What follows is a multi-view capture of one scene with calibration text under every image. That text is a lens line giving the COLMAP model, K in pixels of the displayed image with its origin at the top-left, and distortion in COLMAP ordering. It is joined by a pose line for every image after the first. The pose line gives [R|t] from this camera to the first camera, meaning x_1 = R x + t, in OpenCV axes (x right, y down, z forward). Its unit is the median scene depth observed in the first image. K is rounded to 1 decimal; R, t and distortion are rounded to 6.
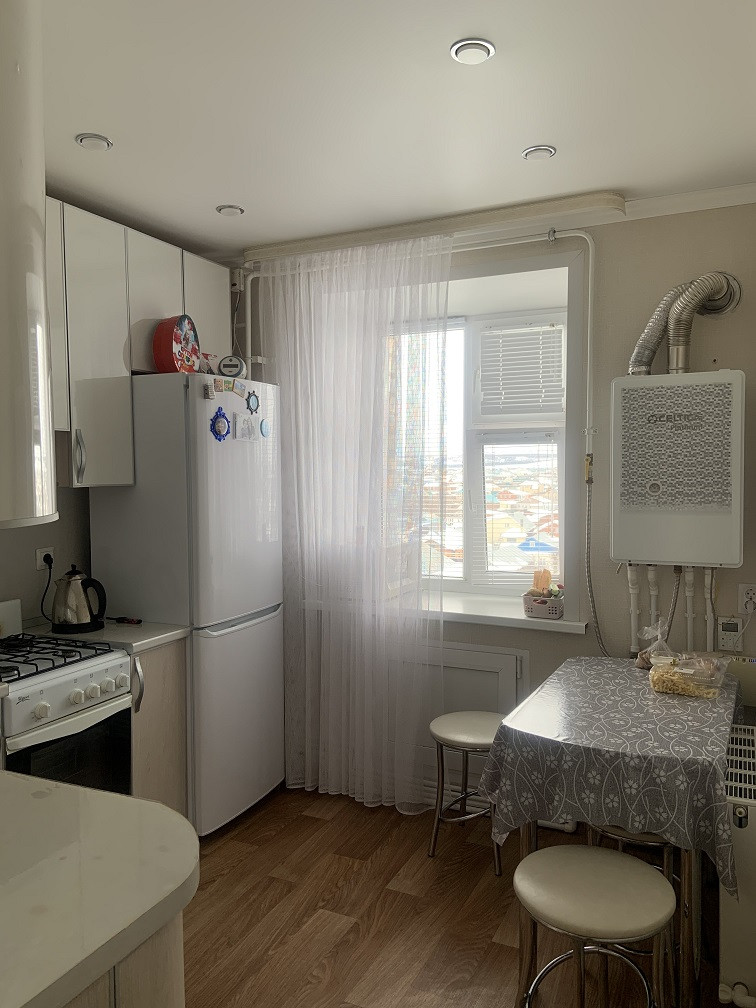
lens RADIAL K [[760.7, 0, 363.7], [0, 760.7, 506.5], [0, 0, 1]] dist [0.083192, -0.000867]
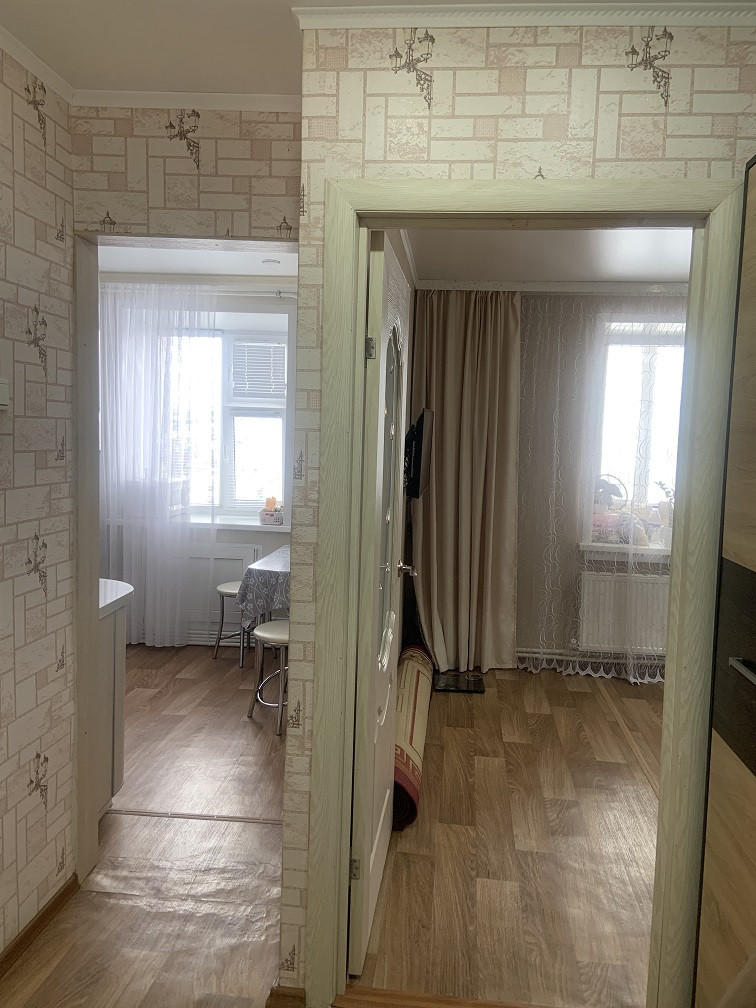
lens RADIAL K [[760.7, 0, 363.7], [0, 760.7, 506.5], [0, 0, 1]] dist [0.083192, -0.000867]
pose [[0.939900, 0.007025, 0.341378, -0.131094], [-0.017379, 0.999477, 0.027283, 0.056416], [-0.341008, -0.031576, 0.939530, -0.575150]]
